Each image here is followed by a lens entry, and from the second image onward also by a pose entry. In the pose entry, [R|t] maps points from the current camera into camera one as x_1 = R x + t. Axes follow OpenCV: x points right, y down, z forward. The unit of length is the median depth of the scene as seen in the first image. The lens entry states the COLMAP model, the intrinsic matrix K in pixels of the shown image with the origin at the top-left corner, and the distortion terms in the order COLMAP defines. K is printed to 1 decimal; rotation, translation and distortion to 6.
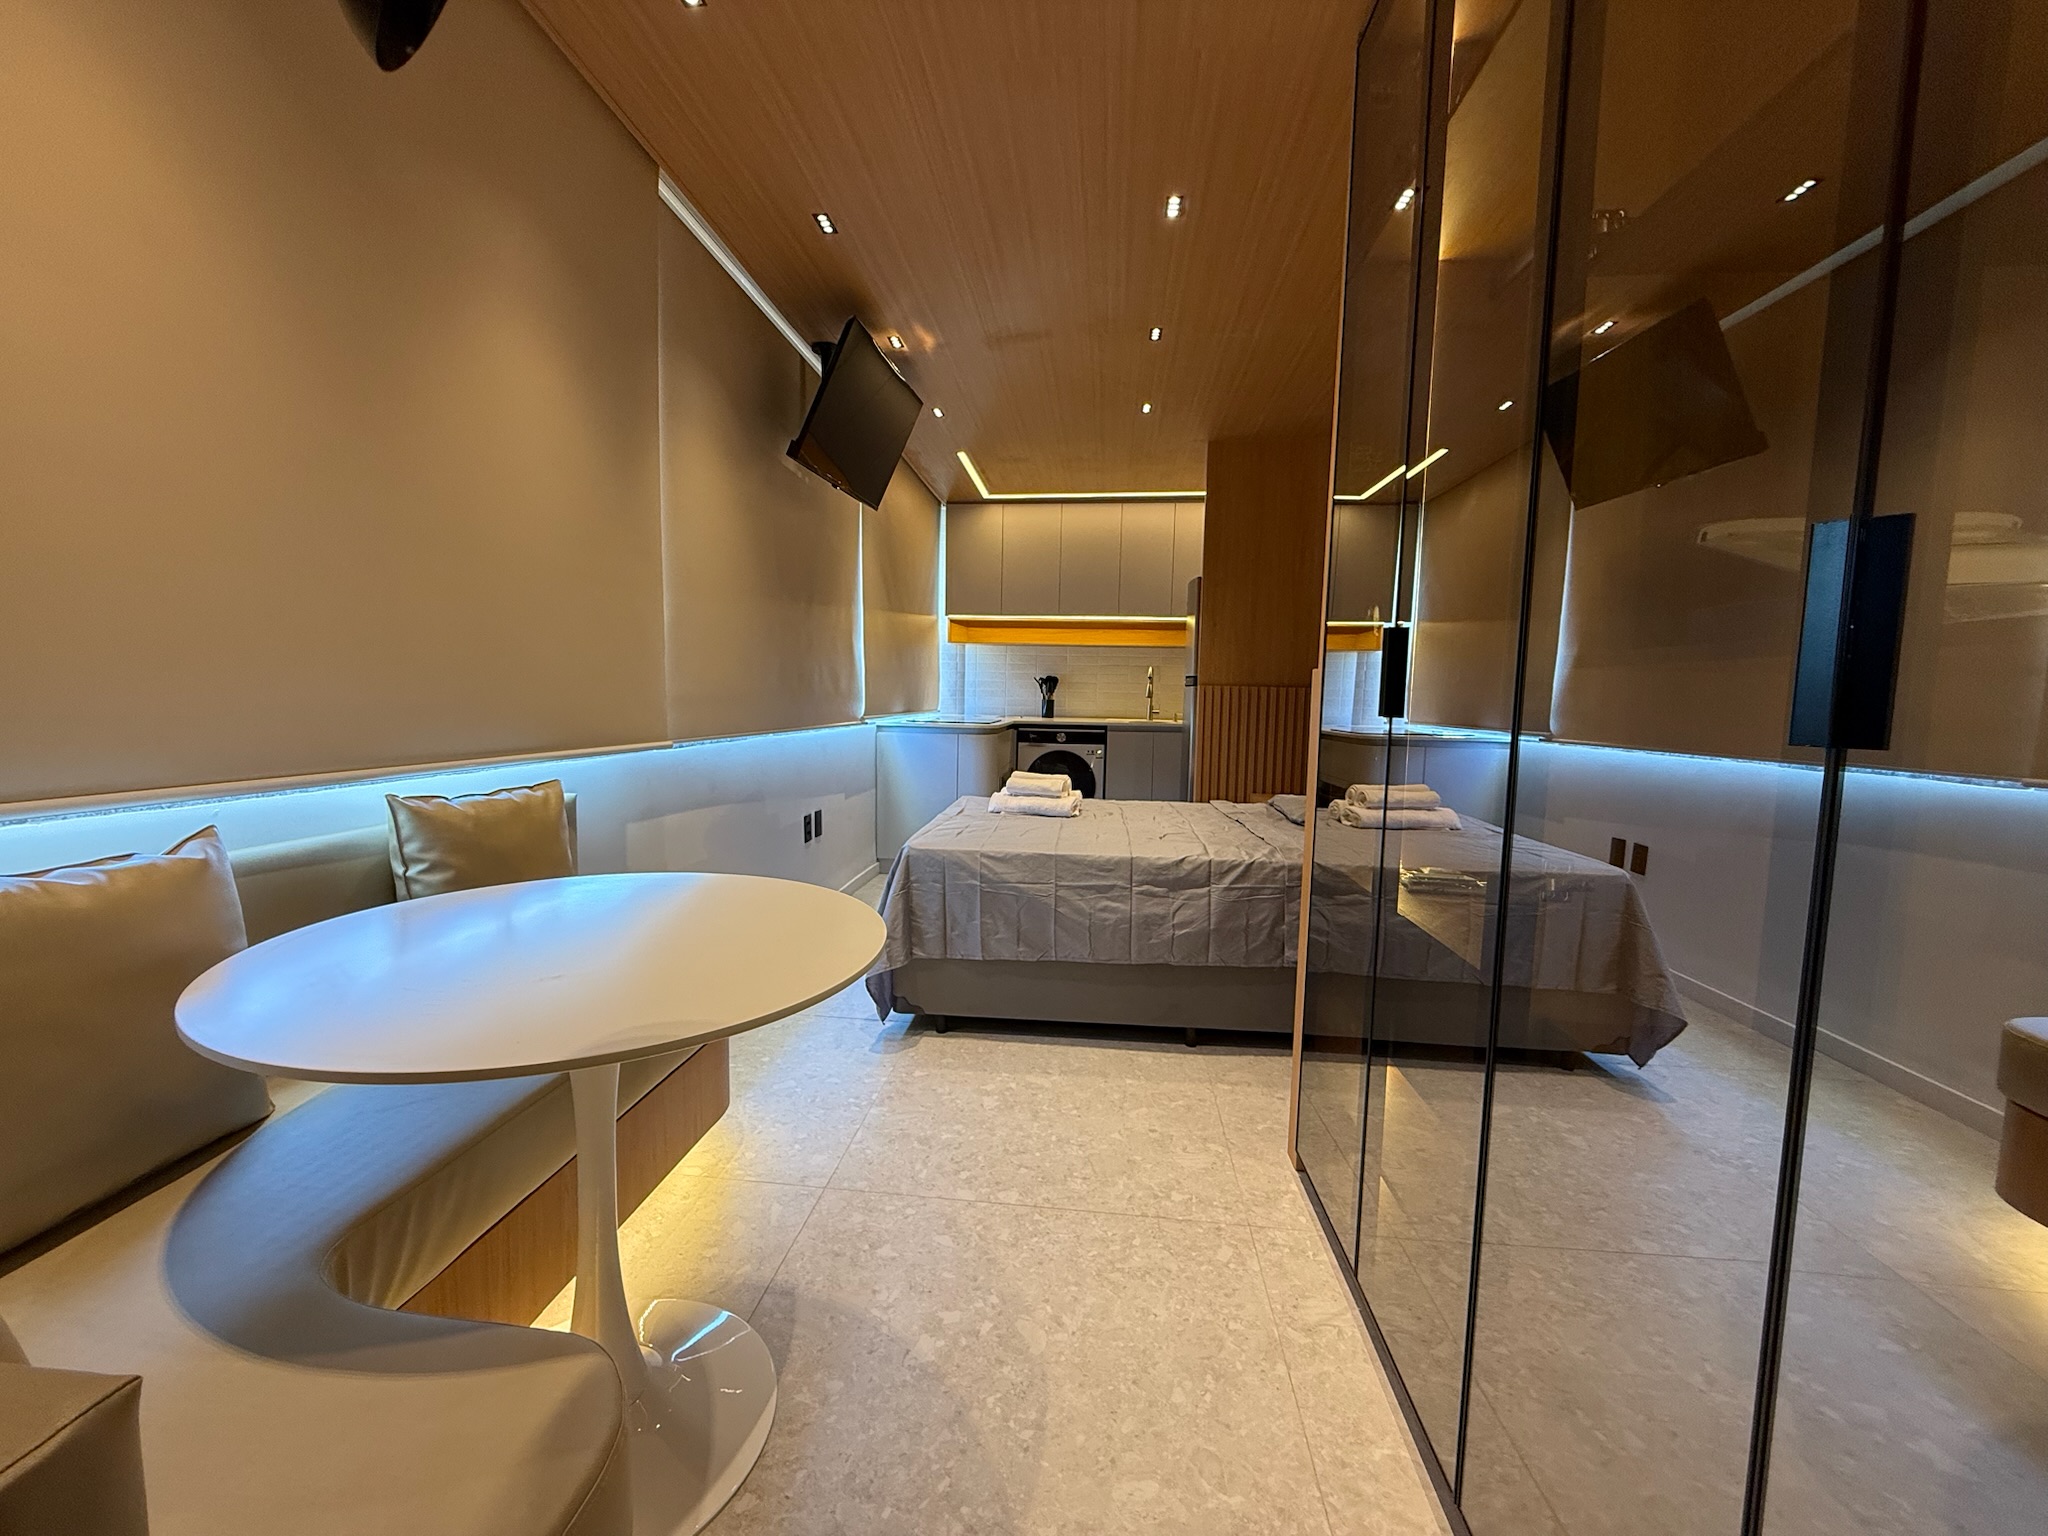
lens RADIAL K [[809.6, 0, 1016.2], [0, 809.6, 765.5], [0, 0, 1]] dist [0.000628, -0.000124]
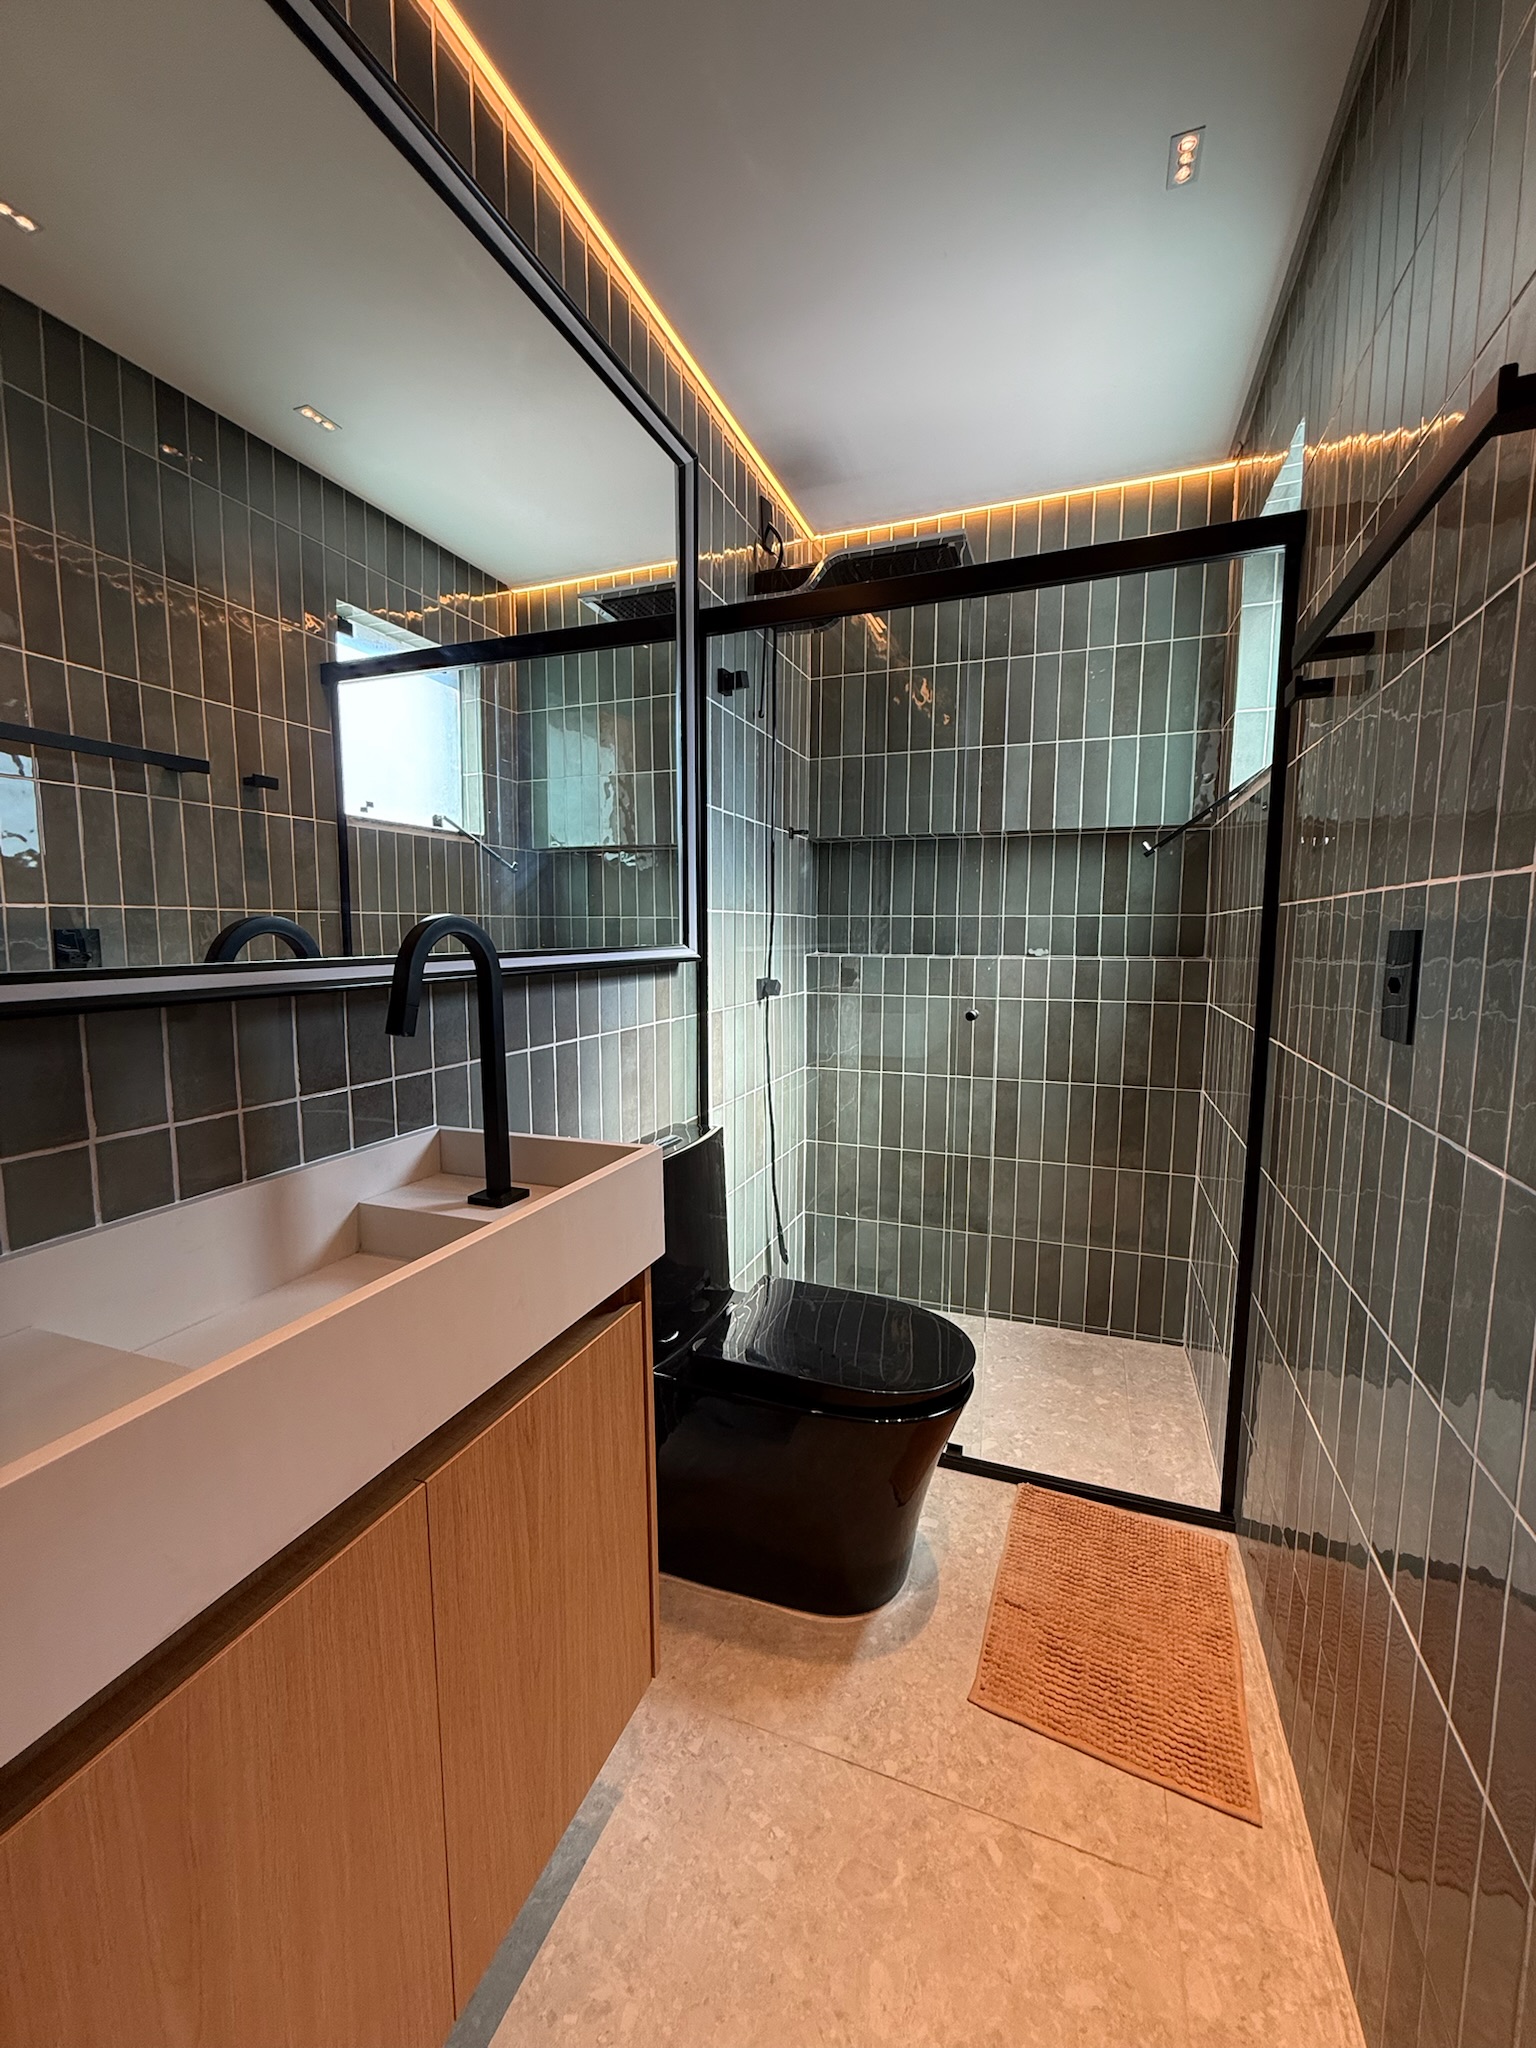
lens RADIAL K [[809.6, 0, 763.5], [0, 809.6, 1026.6], [0, 0, 1]] dist [0.000628, -0.000124]
pose [[0.261239, -0.118412, 0.957984, -0.254773], [0.093480, 0.990886, 0.096988, -0.073729], [-0.960737, 0.064215, 0.269927, 0.388934]]
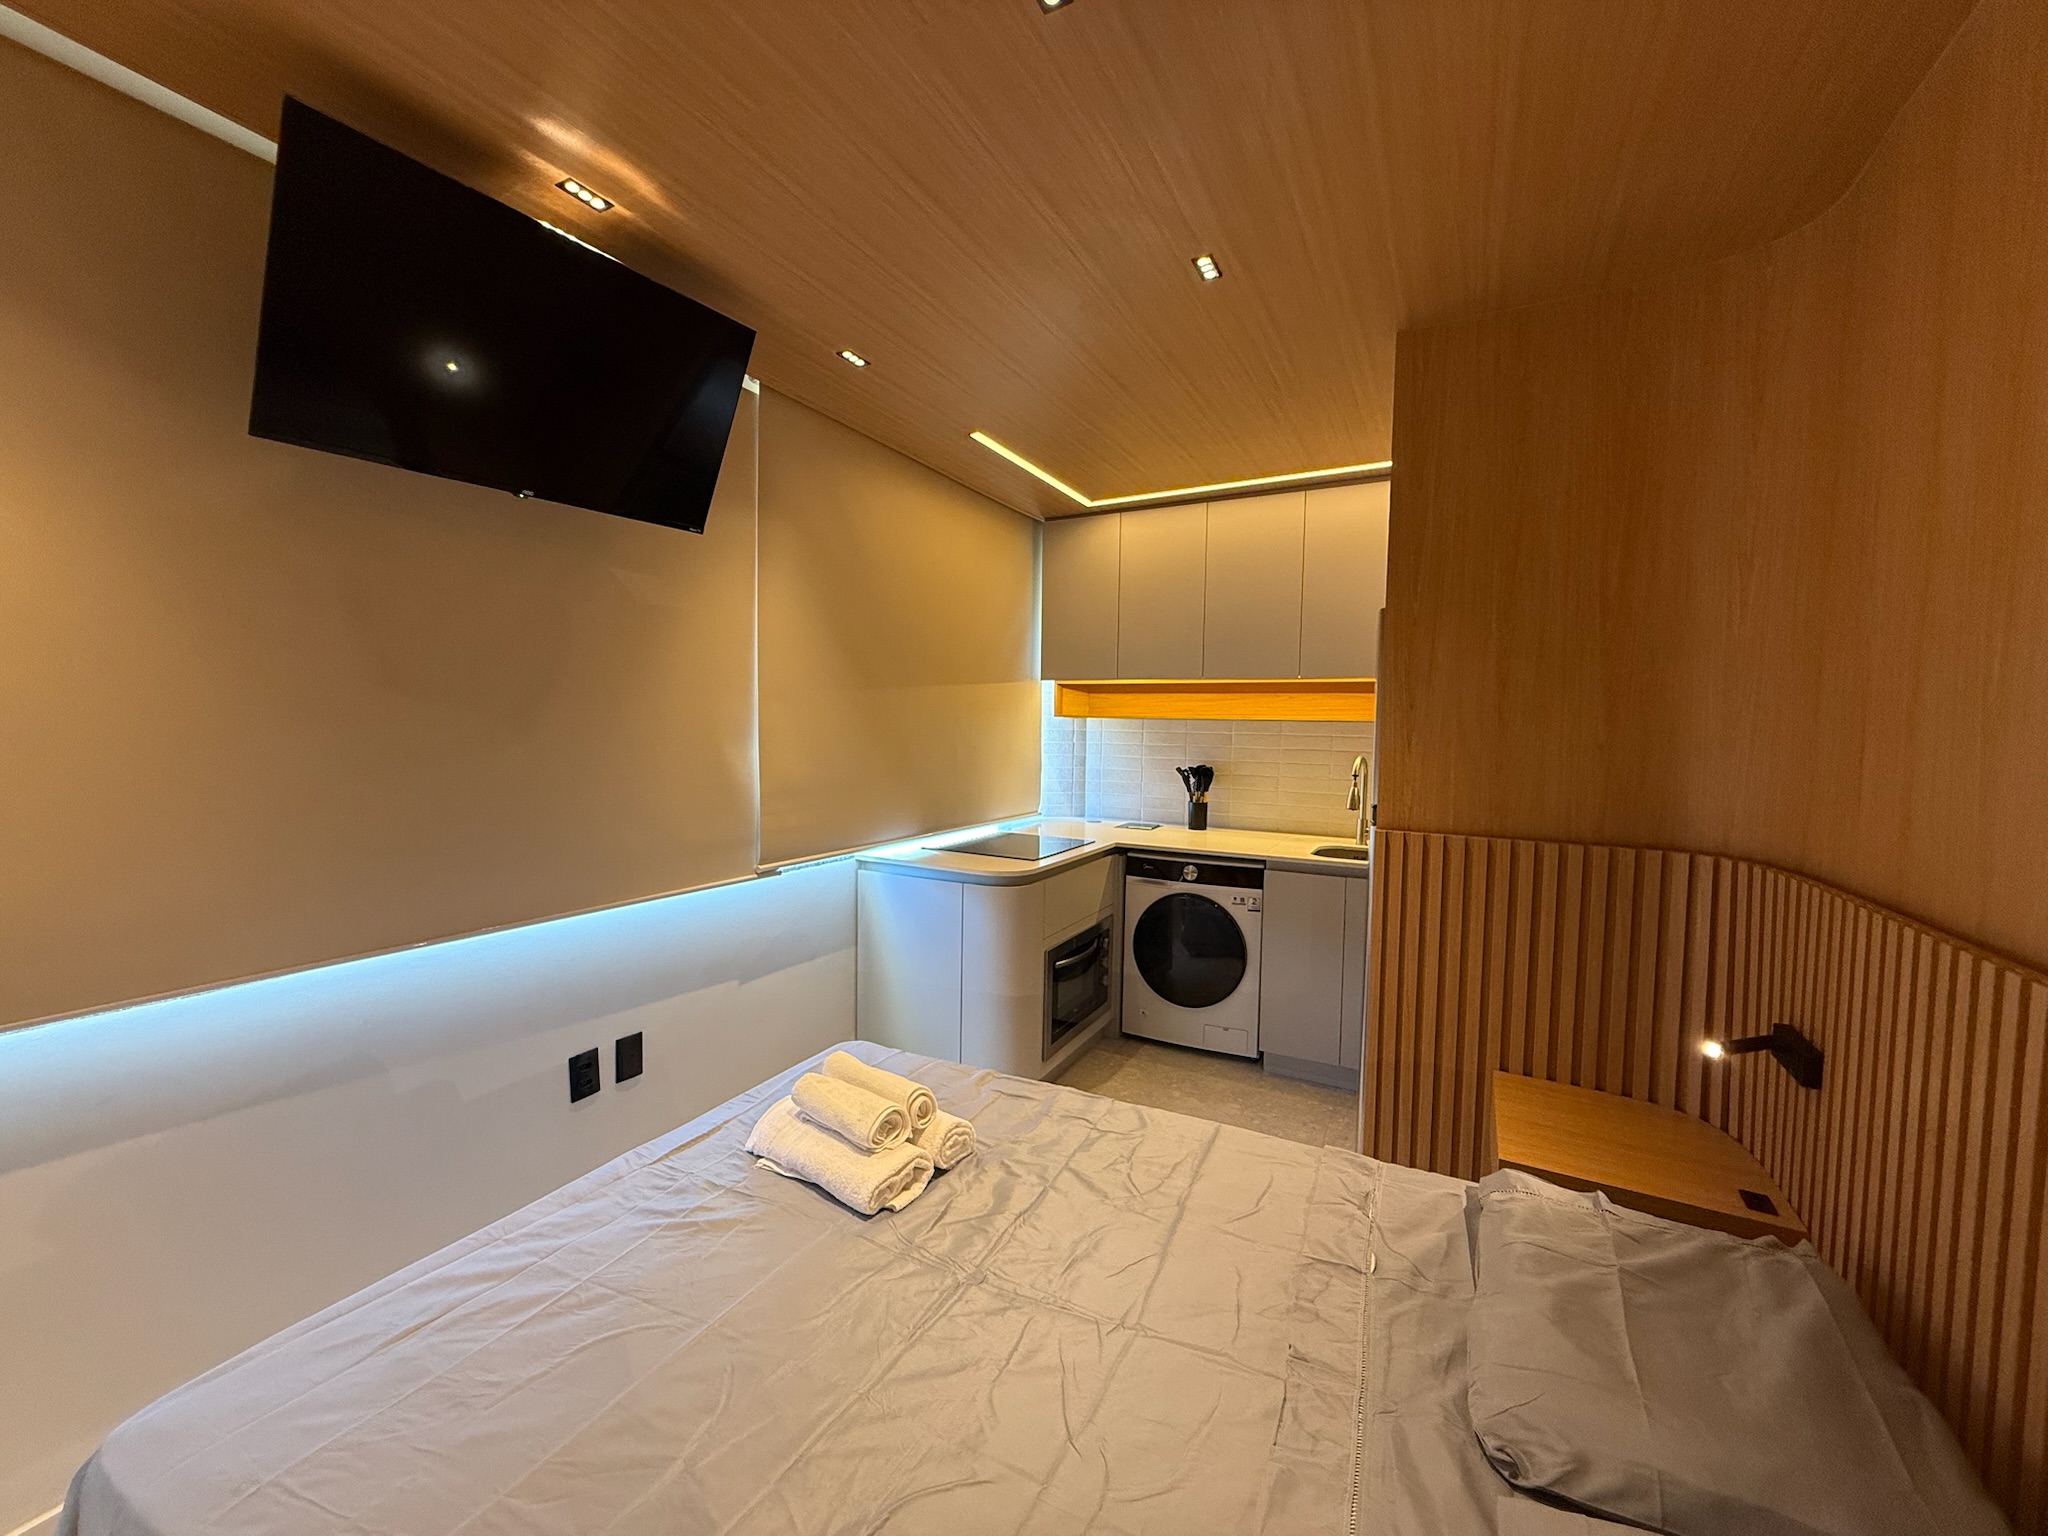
lens RADIAL K [[809.6, 0, 1022.4], [0, 809.6, 764.1], [0, 0, 1]] dist [0.000628, -0.000124]
pose [[0.925007, 0.014175, -0.379686, 0.402005], [-0.031269, 0.998754, -0.038892, -0.210772], [0.378661, 0.047848, 0.924298, 0.873692]]
